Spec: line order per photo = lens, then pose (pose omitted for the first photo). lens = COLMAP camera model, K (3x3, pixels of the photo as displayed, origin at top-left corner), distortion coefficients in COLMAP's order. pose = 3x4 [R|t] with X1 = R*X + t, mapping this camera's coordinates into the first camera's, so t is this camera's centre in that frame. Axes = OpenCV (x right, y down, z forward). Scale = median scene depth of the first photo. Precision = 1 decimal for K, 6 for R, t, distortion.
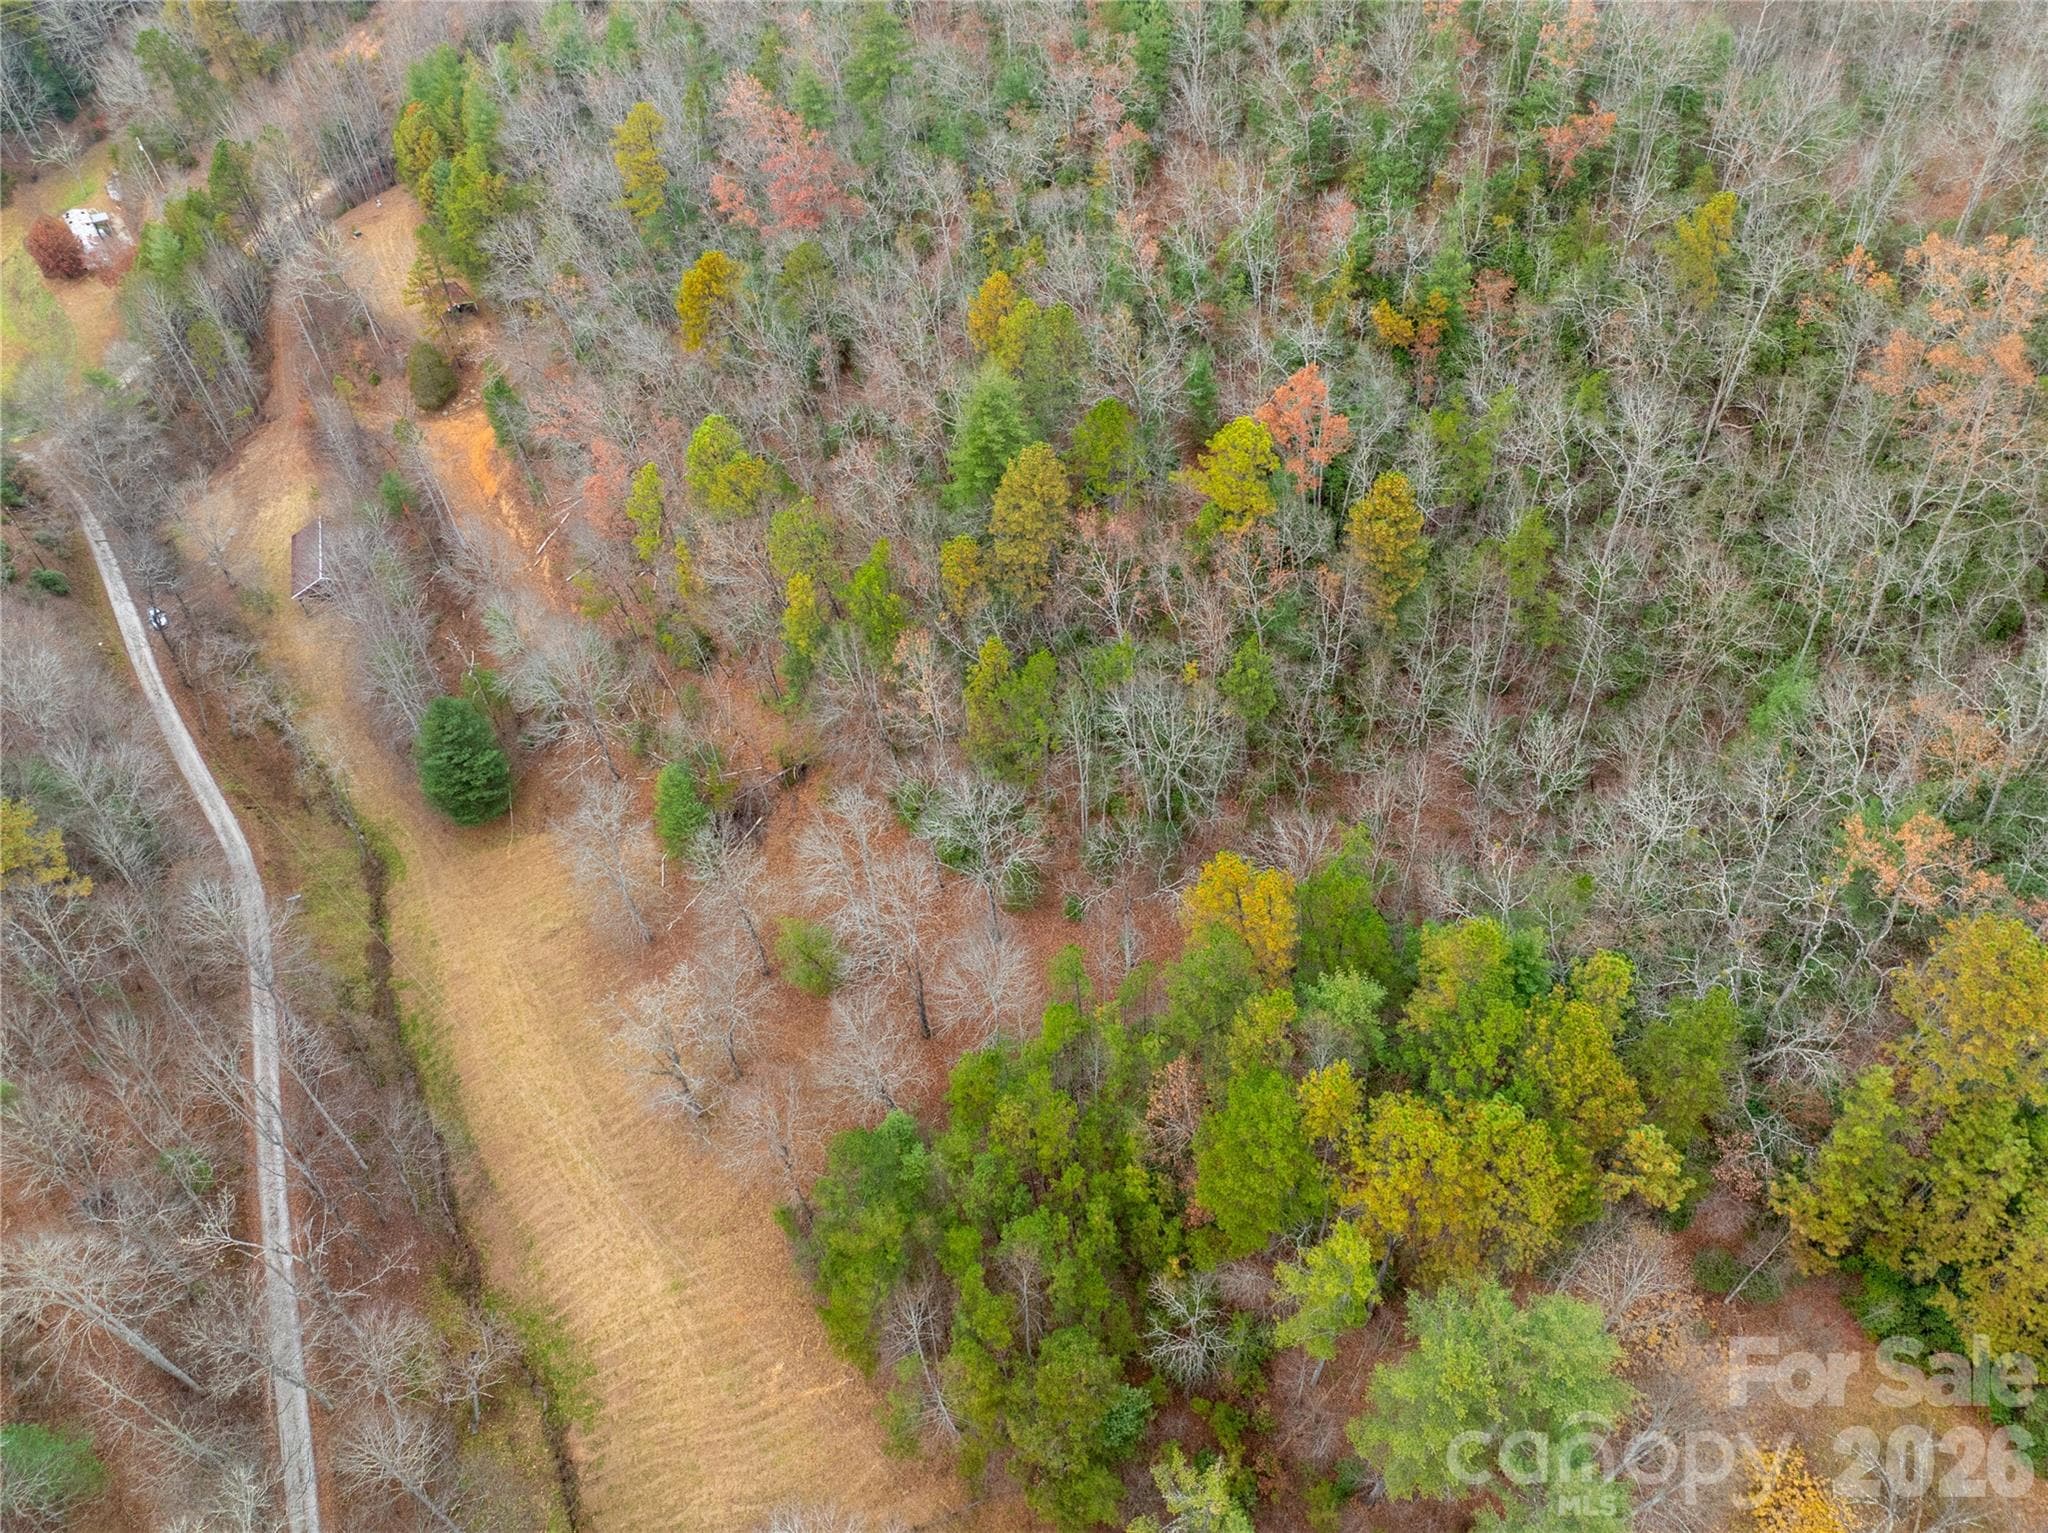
lens RADIAL K [[1444.0, 0, 1027.2], [0, 1444.0, 764.5], [0, 0, 1]] dist [-0.039561, 0.004602]
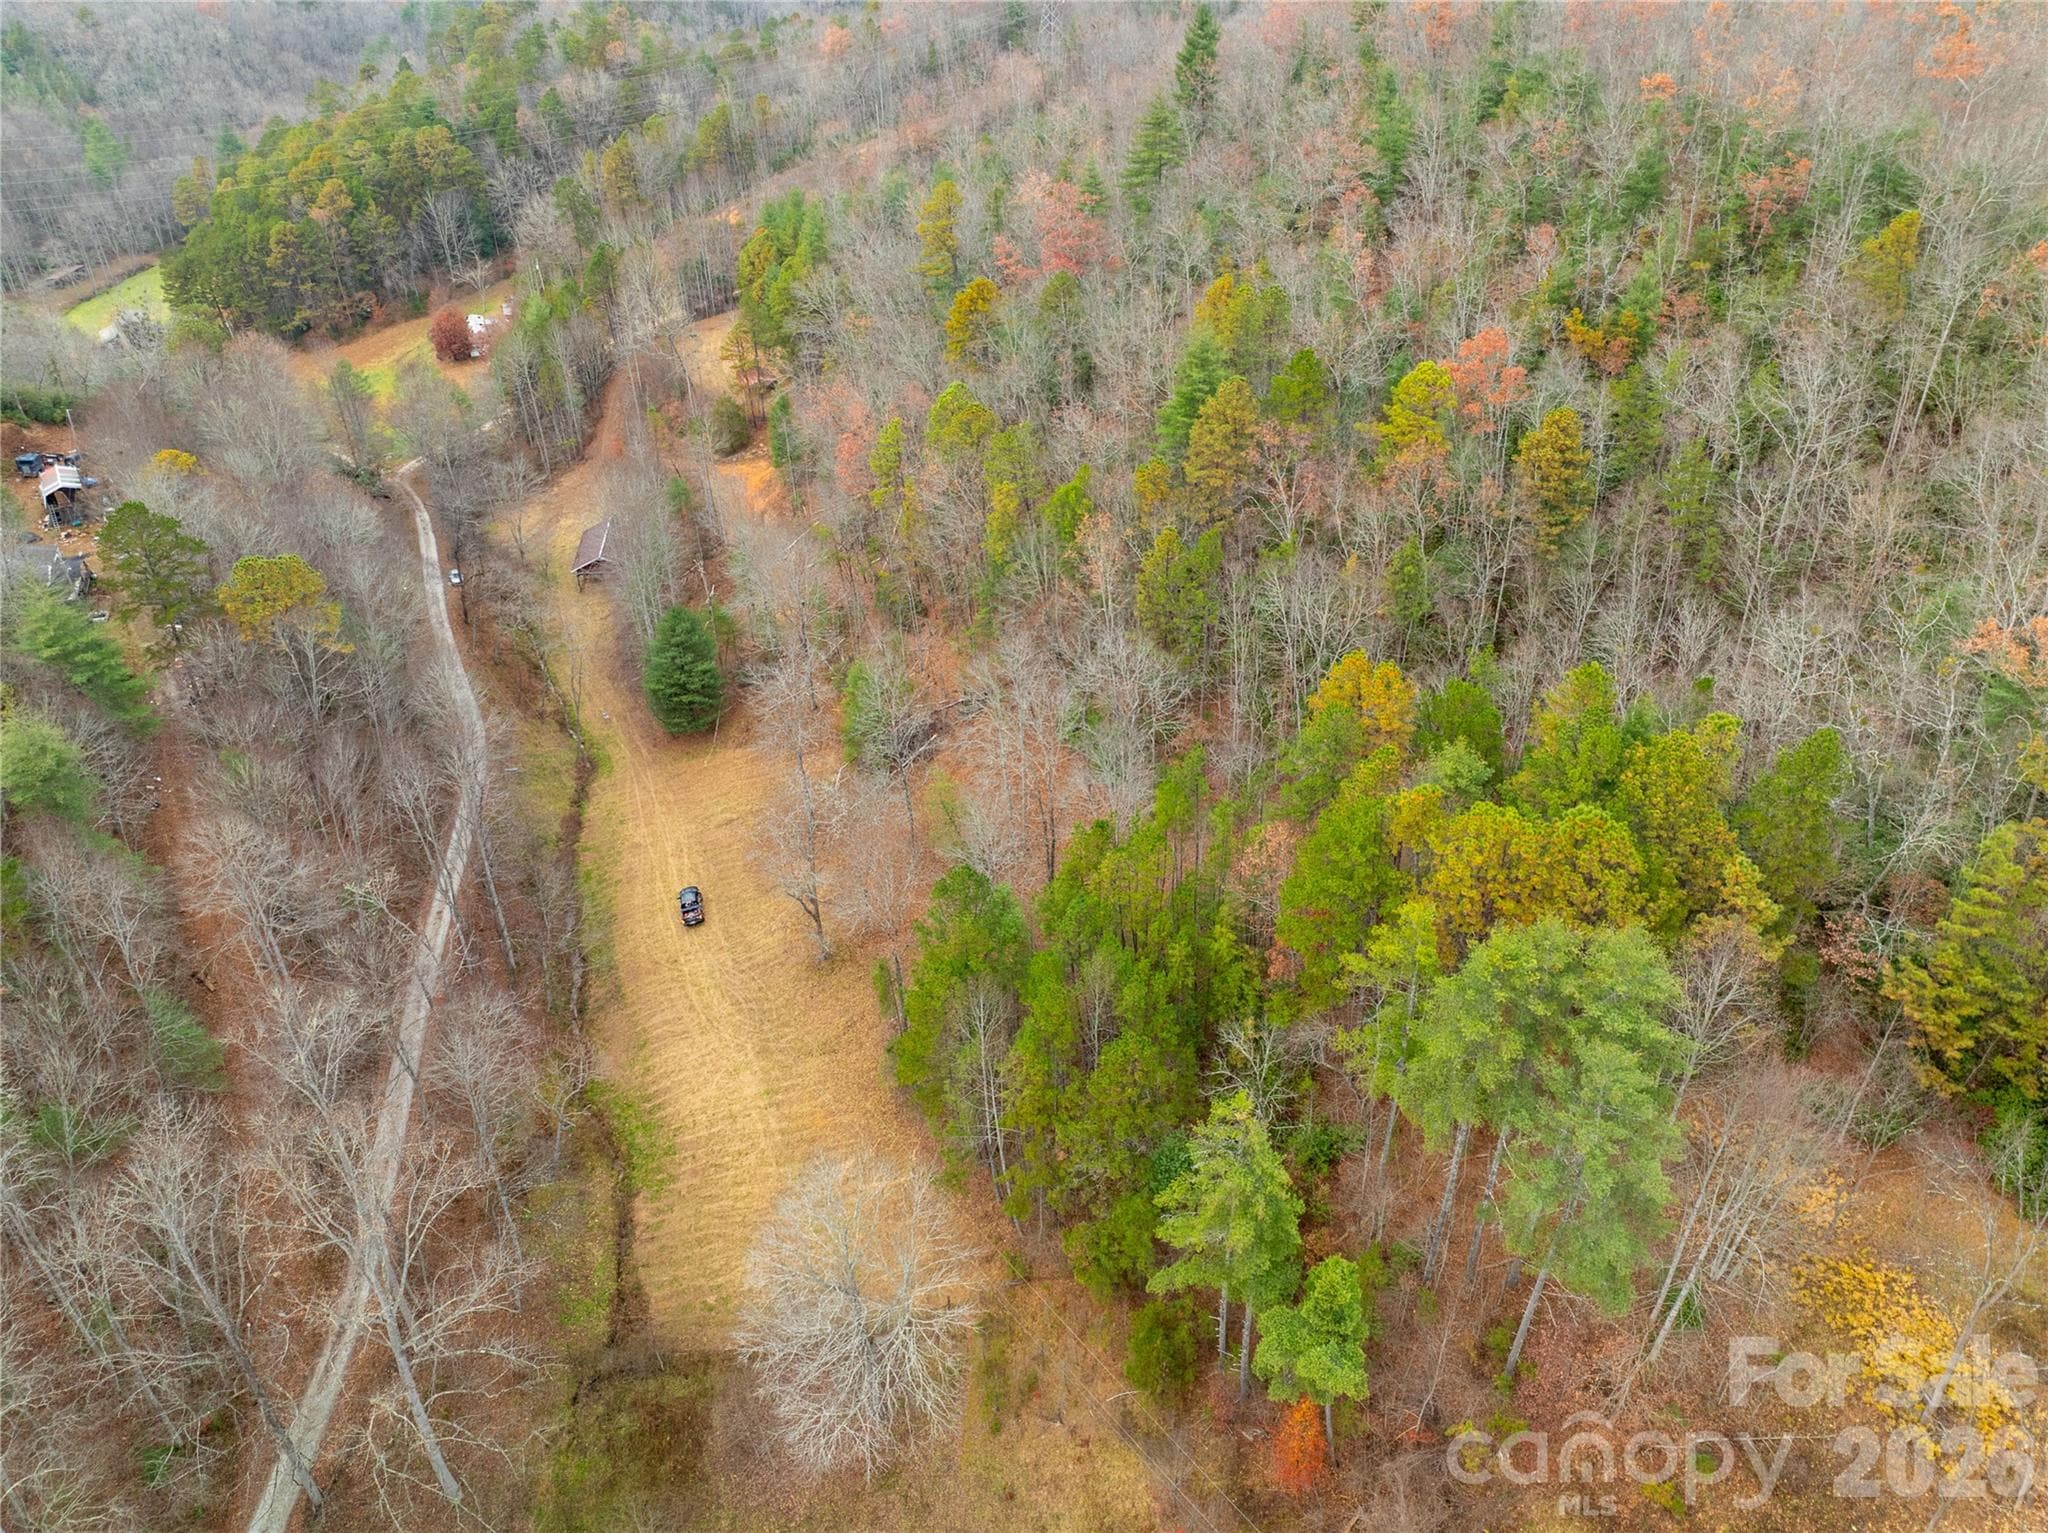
lens RADIAL K [[1444.0, 0, 1037.2], [0, 1444.0, 780.4], [0, 0, 1]] dist [-0.039561, 0.004602]
pose [[0.977521, 0.128362, -0.167261, 0.074797], [-0.162501, 0.964150, -0.209780, 0.299055], [0.134337, 0.232245, 0.963336, -0.007640]]
